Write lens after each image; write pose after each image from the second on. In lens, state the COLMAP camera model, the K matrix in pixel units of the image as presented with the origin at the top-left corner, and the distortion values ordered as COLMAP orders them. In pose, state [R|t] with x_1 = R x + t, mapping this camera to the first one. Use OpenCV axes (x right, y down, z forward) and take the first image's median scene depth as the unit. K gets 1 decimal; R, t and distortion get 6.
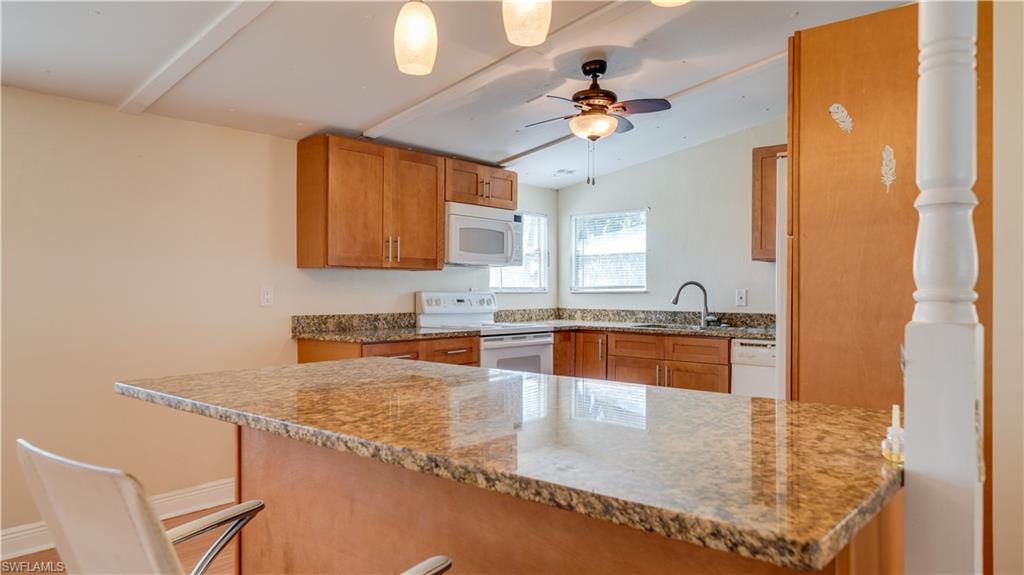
lens RADIAL K [[672.8, 0, 506.3], [0, 672.8, 293.1], [0, 0, 1]] dist [-0.000536, 0.000258]
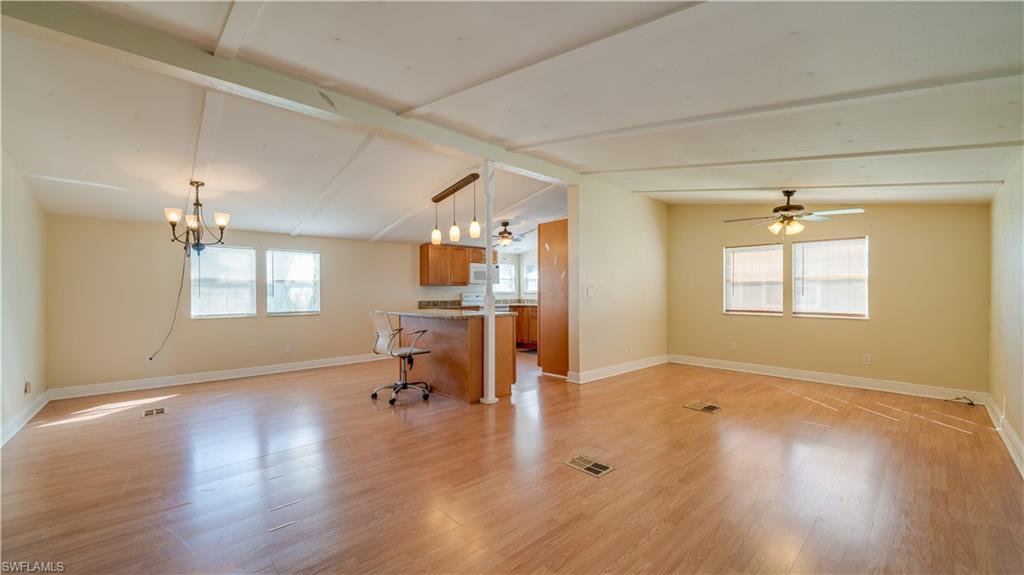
lens RADIAL K [[389.7, 0, 508.1], [0, 389.7, 293.7], [0, 0, 1]] dist [-0.000597, 0.000023]
pose [[0.993941, -0.012636, -0.109185, 0.255264], [0.011655, 0.999886, -0.009615, 0.019022], [0.109295, 0.008284, 0.993975, -0.661431]]
